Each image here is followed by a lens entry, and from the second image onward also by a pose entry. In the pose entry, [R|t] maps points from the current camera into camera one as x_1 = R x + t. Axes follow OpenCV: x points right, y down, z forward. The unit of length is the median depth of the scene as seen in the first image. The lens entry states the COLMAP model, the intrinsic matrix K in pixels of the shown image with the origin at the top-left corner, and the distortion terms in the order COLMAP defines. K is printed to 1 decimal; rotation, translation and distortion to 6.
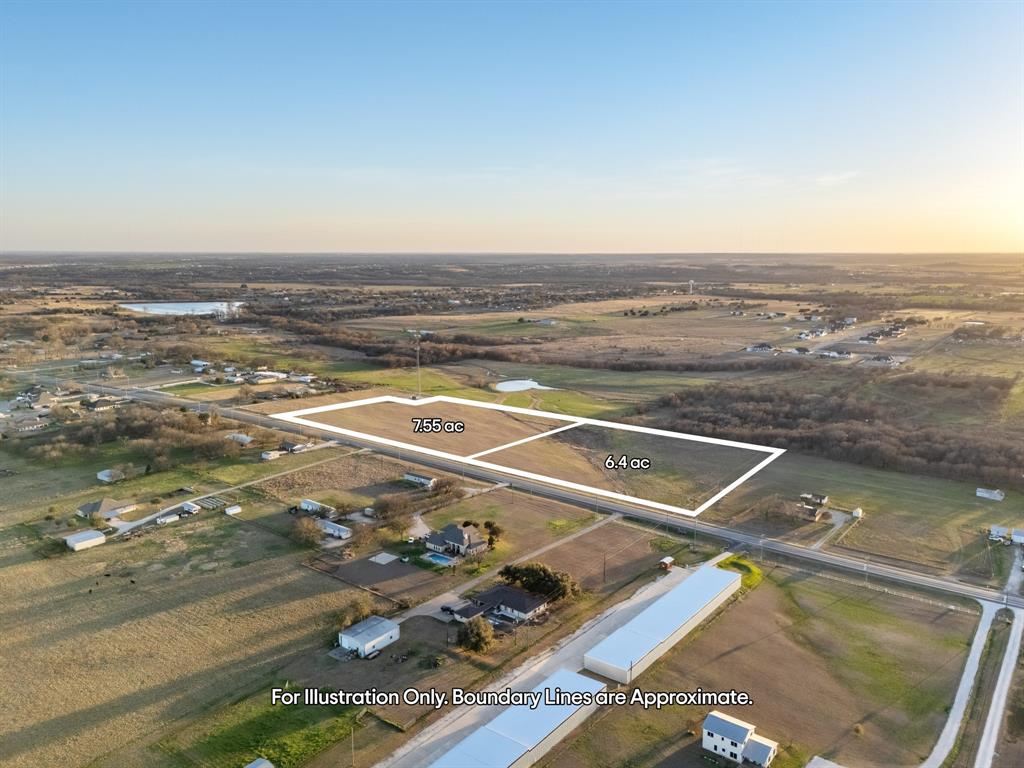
lens RADIAL K [[750.8, 0, 512.0], [0, 750.8, 384.0], [0, 0, 1]] dist [0.067405, -0.049812]
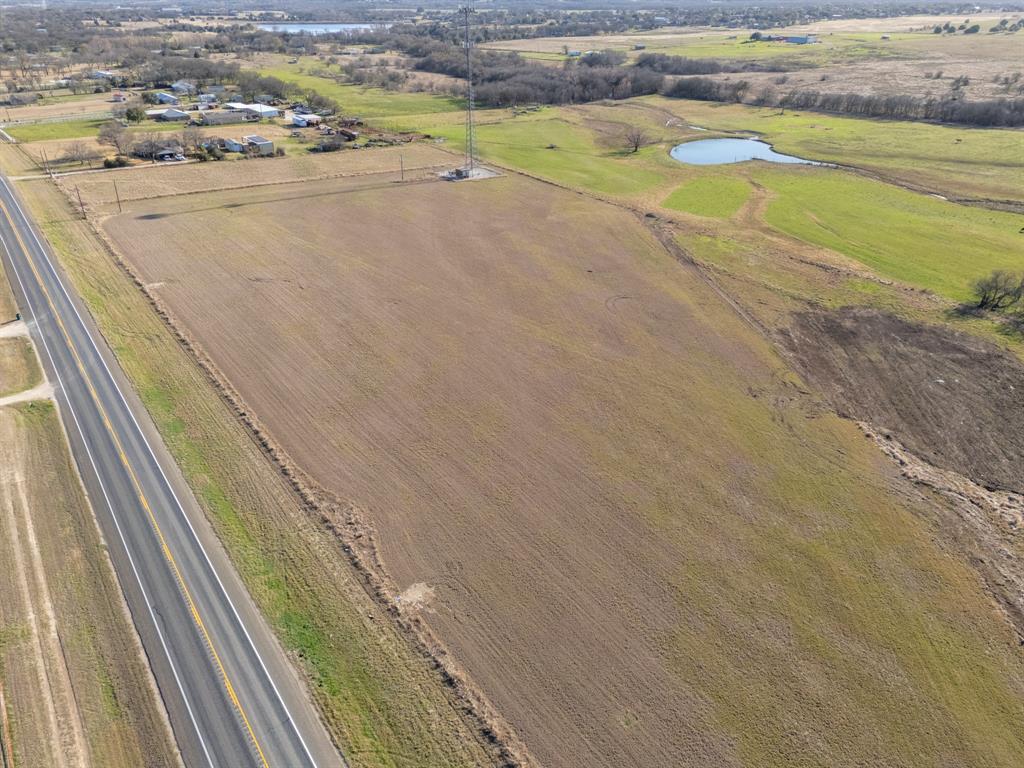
lens RADIAL K [[753.0, 0, 512.0], [0, 753.0, 384.0], [0, 0, 1]] dist [0.069884, -0.059710]
pose [[0.961585, 0.118107, -0.247802, 0.023508], [-0.036900, 0.950130, 0.309663, -0.002115], [0.272017, -0.288623, 0.917989, 0.739529]]
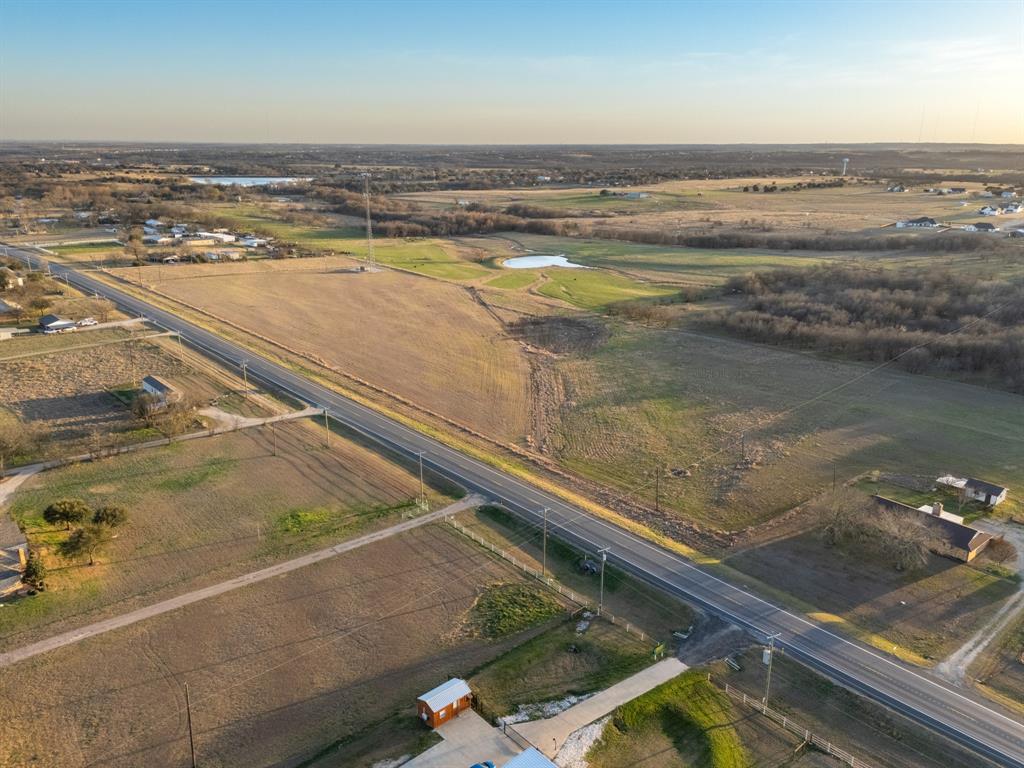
lens RADIAL K [[773.3, 0, 512.0], [0, 773.3, 384.0], [0, 0, 1]] dist [0.038875, -0.001701]
pose [[0.985054, 0.055005, -0.163226, 0.160865], [-0.033988, 0.991079, 0.128870, 0.034558], [0.168858, -0.121397, 0.978136, 0.402992]]
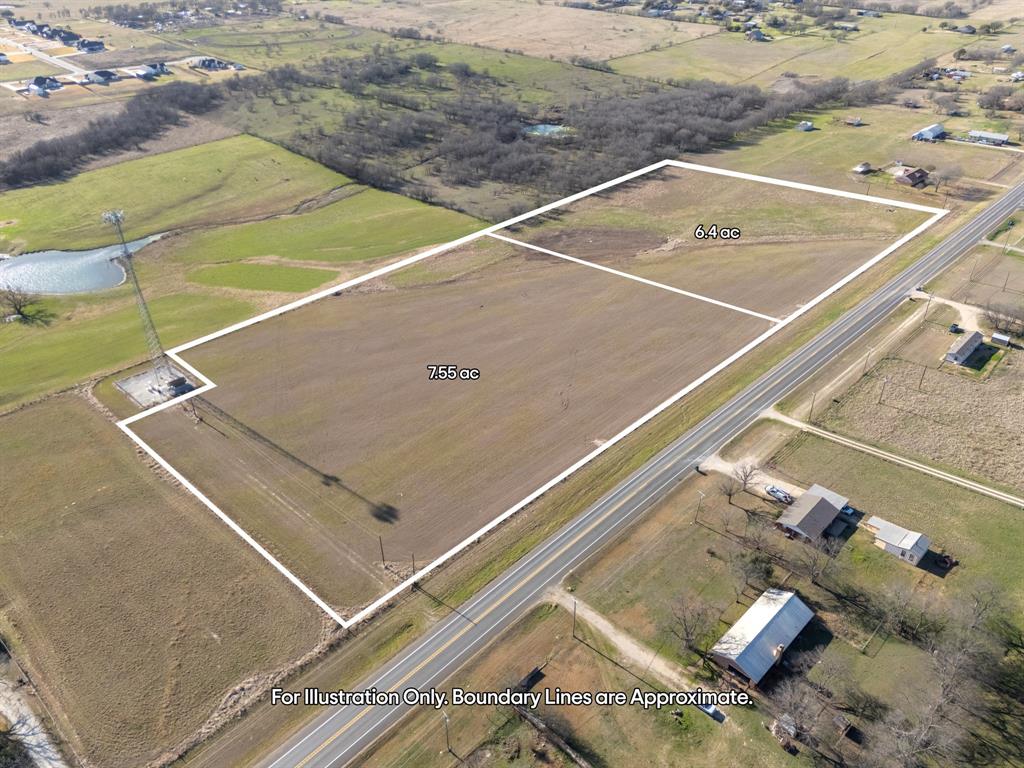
lens RADIAL K [[750.8, 0, 512.0], [0, 750.8, 384.0], [0, 0, 1]] dist [0.067405, -0.049812]
pose [[0.095930, -0.539145, 0.836732, -0.542640], [0.175241, 0.836627, 0.518986, -0.183558], [-0.979841, 0.096844, 0.174738, 0.985150]]
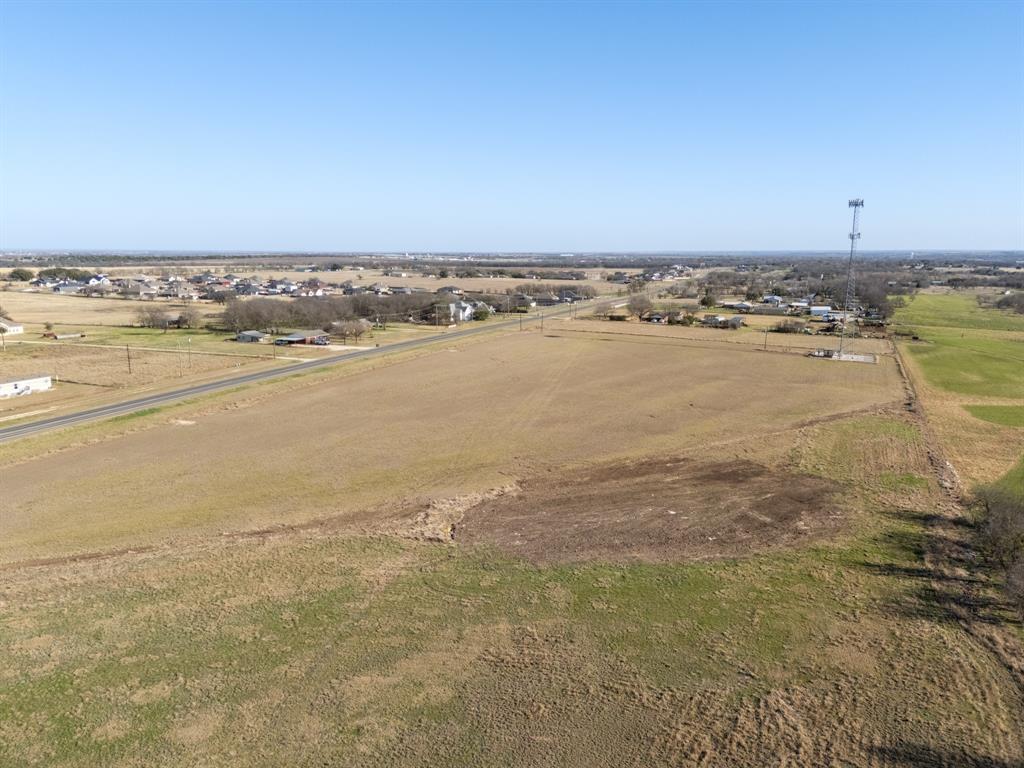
lens RADIAL K [[750.8, 0, 512.0], [0, 750.8, 384.0], [0, 0, 1]] dist [0.067405, -0.049812]
pose [[0.261783, 0.169538, -0.950119, 0.295134], [-0.170400, 0.977104, 0.127404, 0.014858], [0.949965, 0.128548, 0.284679, 0.906460]]
